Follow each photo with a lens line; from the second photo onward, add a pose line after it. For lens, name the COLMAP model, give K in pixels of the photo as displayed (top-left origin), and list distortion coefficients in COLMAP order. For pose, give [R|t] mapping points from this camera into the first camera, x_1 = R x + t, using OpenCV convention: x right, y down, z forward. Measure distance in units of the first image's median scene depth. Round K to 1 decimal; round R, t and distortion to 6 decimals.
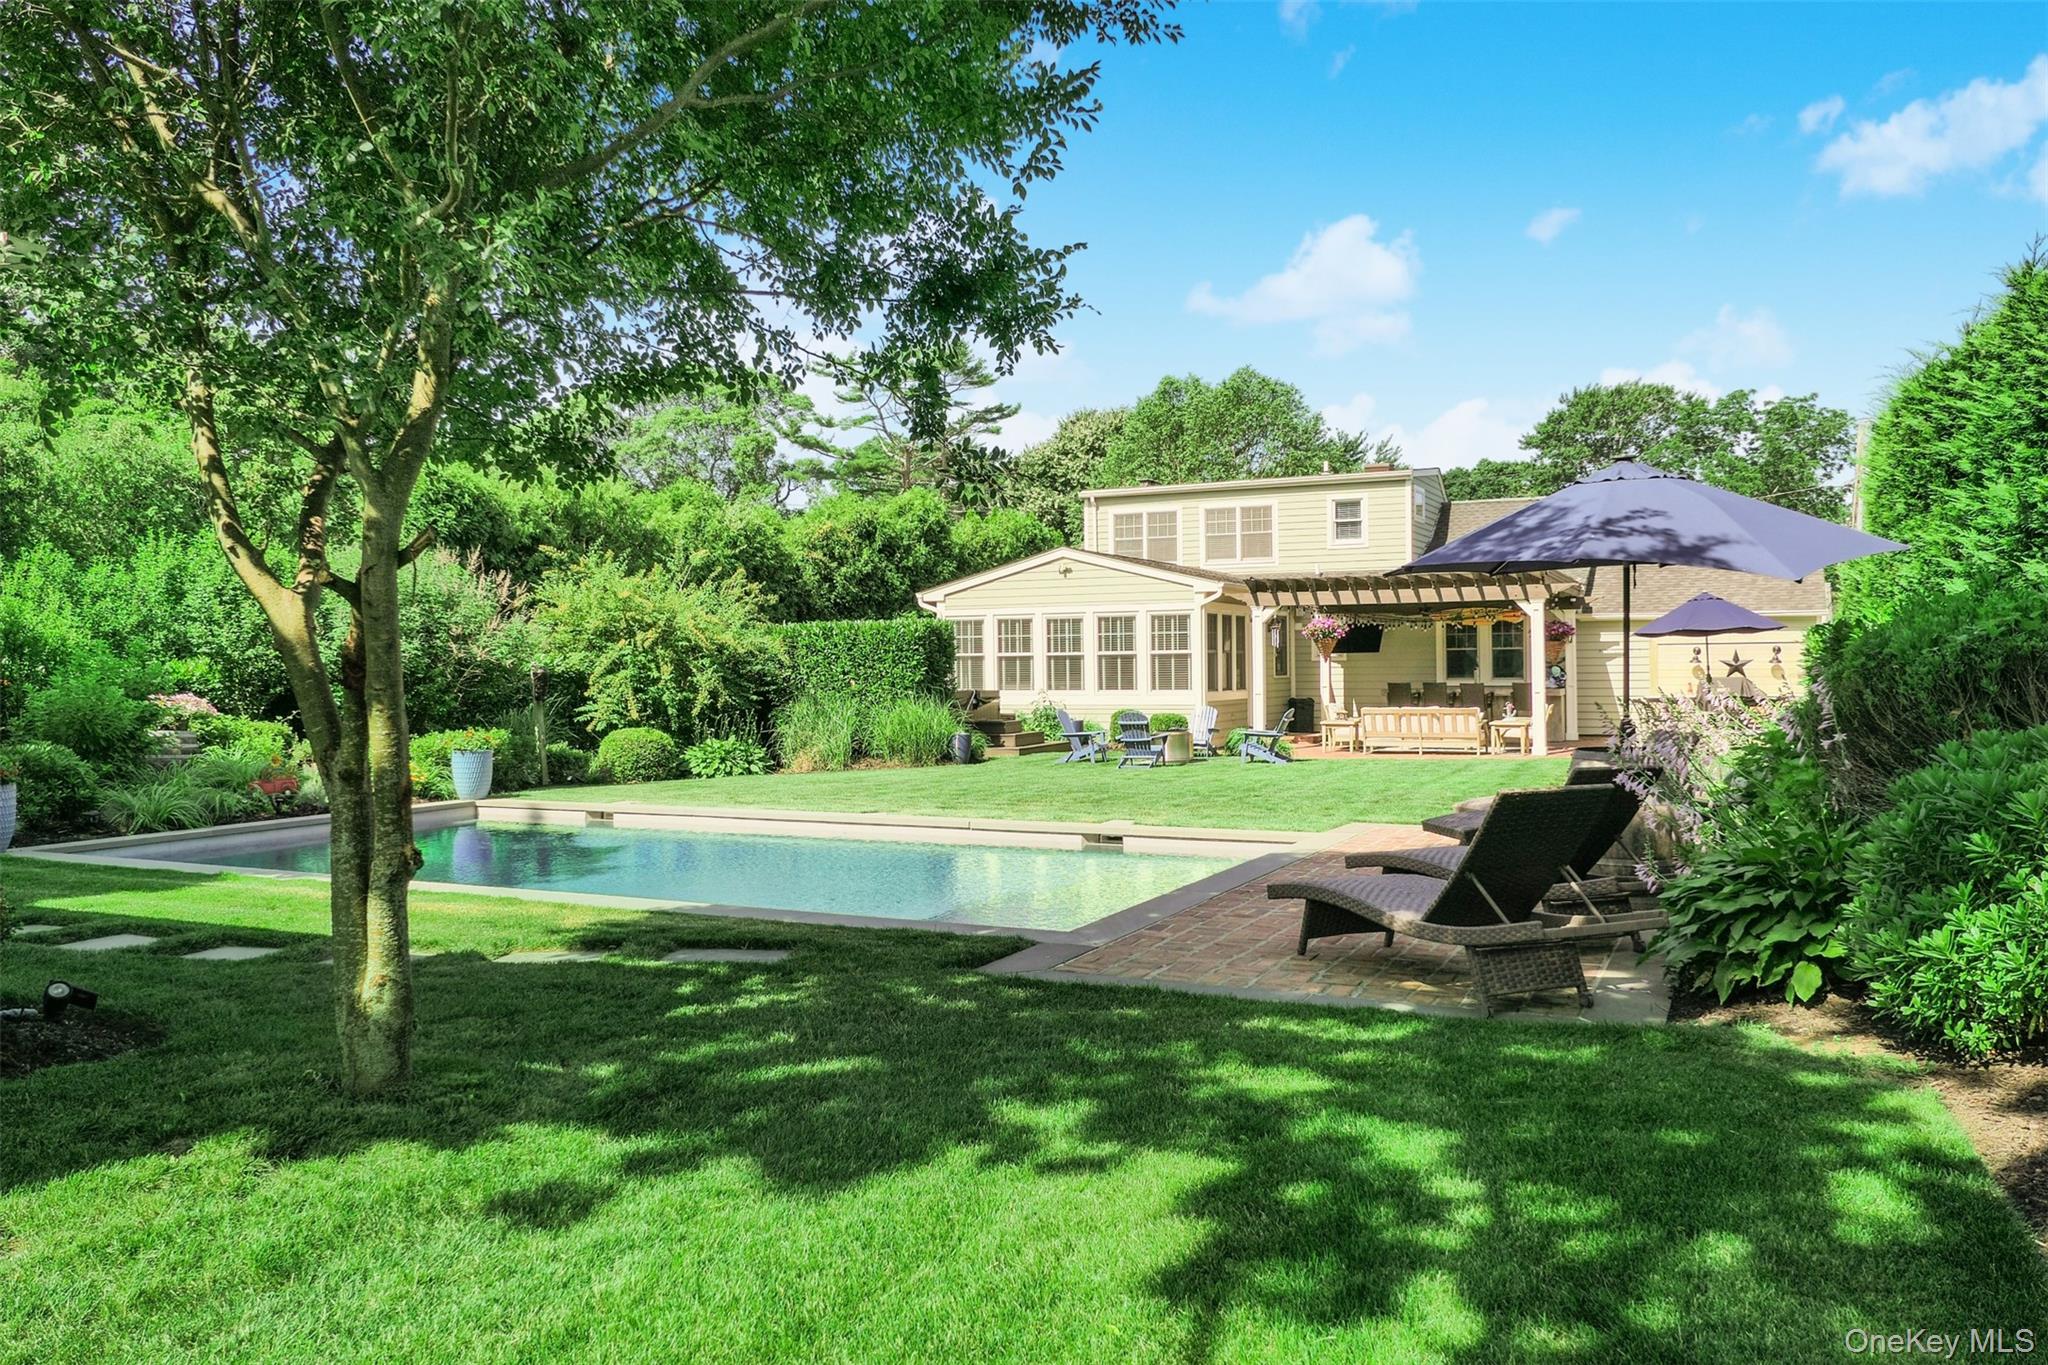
lens RADIAL K [[1495.7, 0, 1024.0], [0, 1495.7, 682.5], [0, 0, 1]] dist [-0.003903, 0.002884]
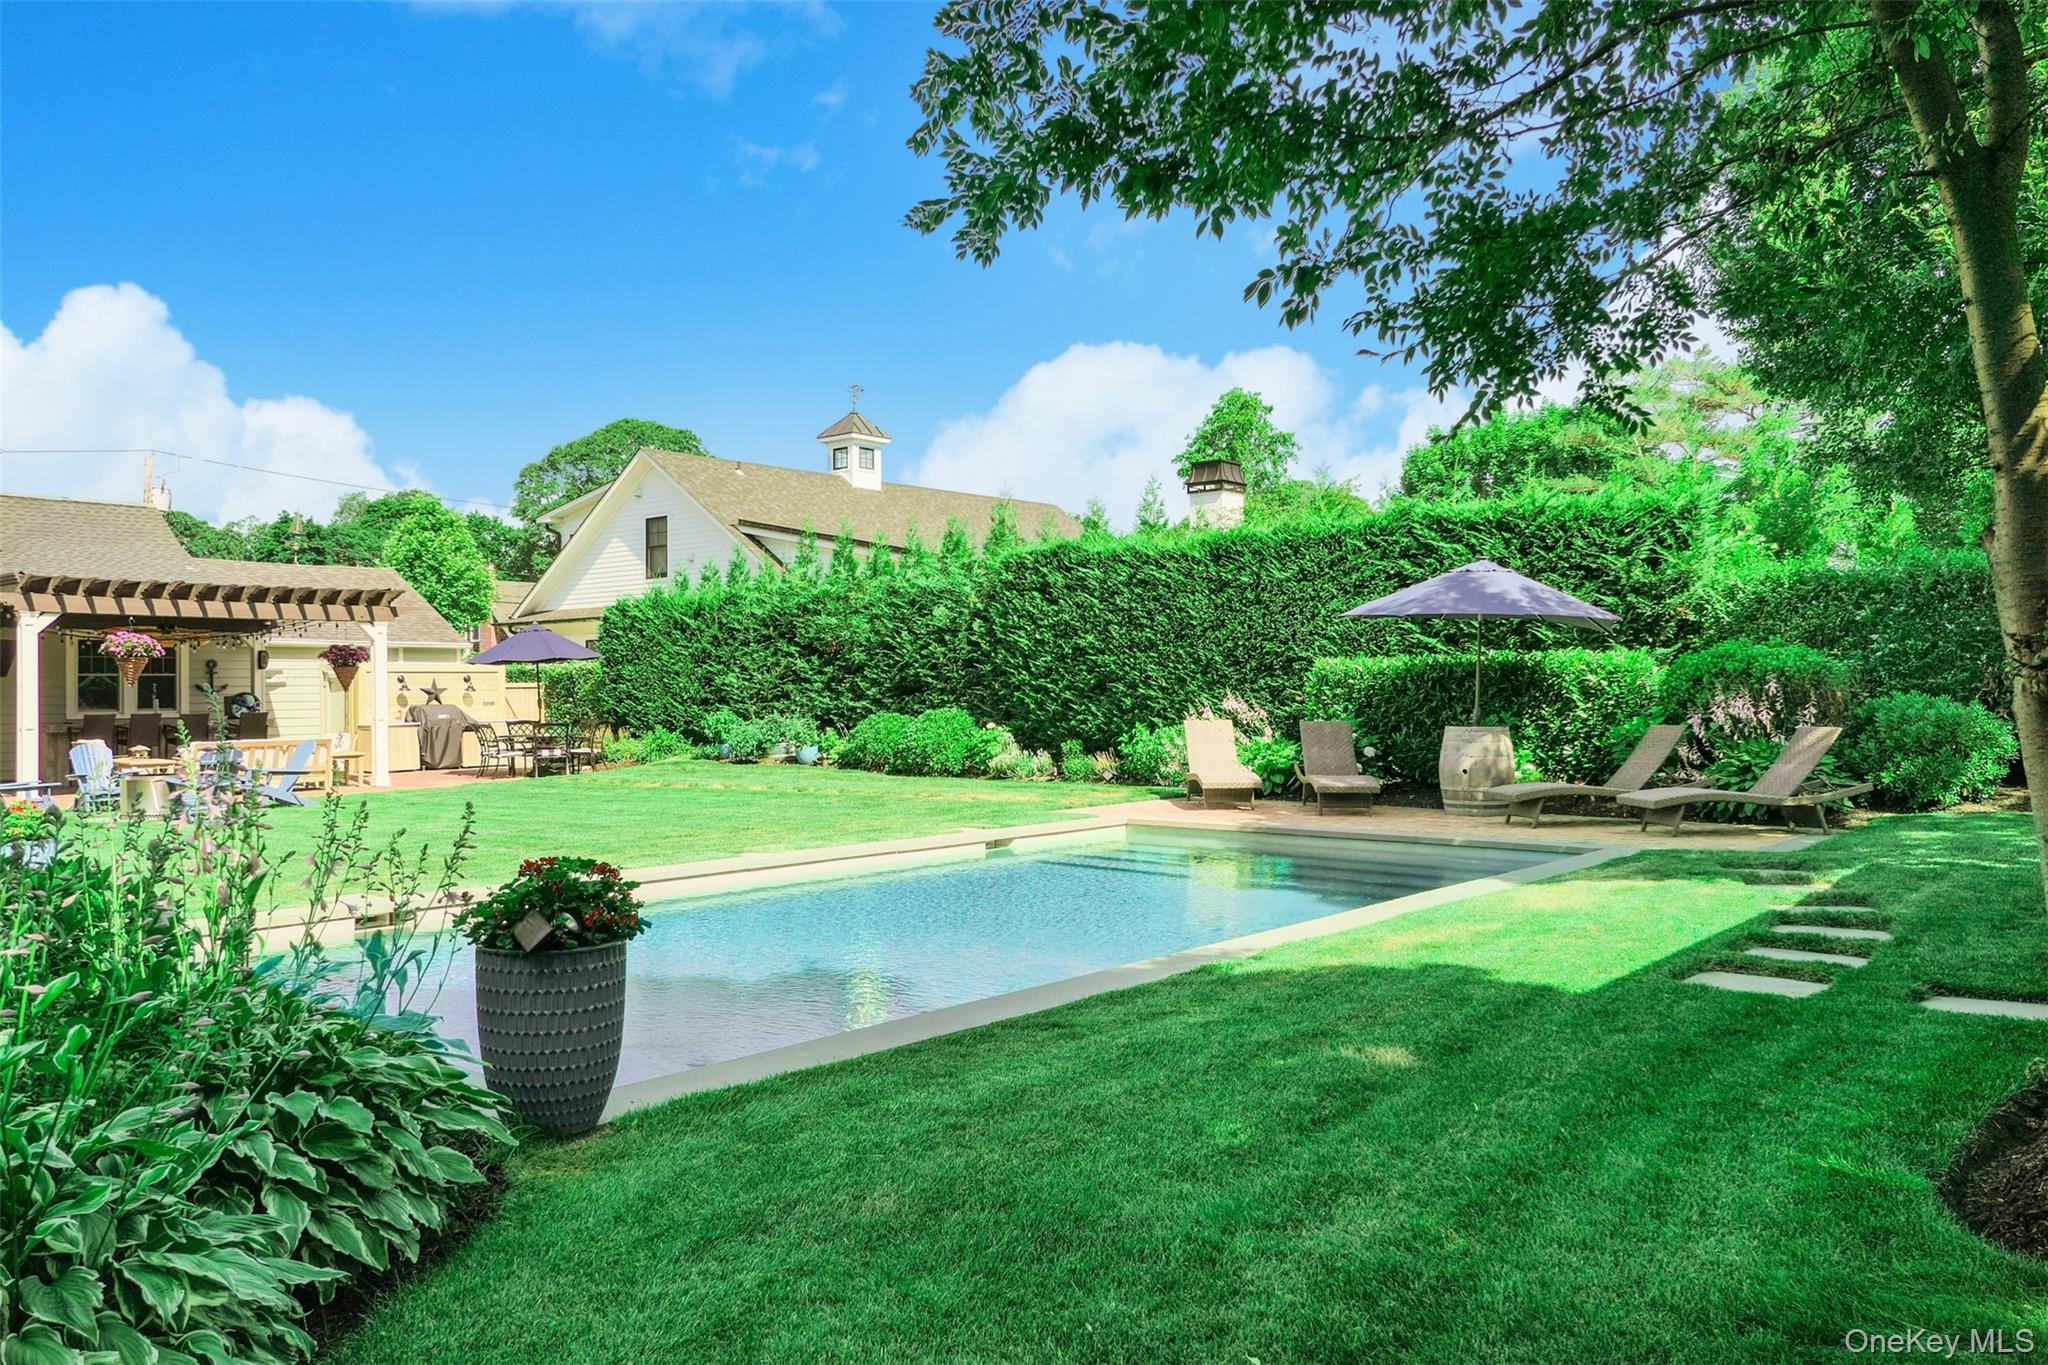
lens RADIAL K [[1519.4, 0, 1025.9], [0, 1519.4, 676.5], [0, 0, 1]] dist [-0.011580, 0.003947]
pose [[0.245590, 0.015176, 0.969255, -0.458093], [0.019483, 0.999598, -0.020588, 0.007011], [-0.969178, 0.023940, 0.245196, 0.336948]]
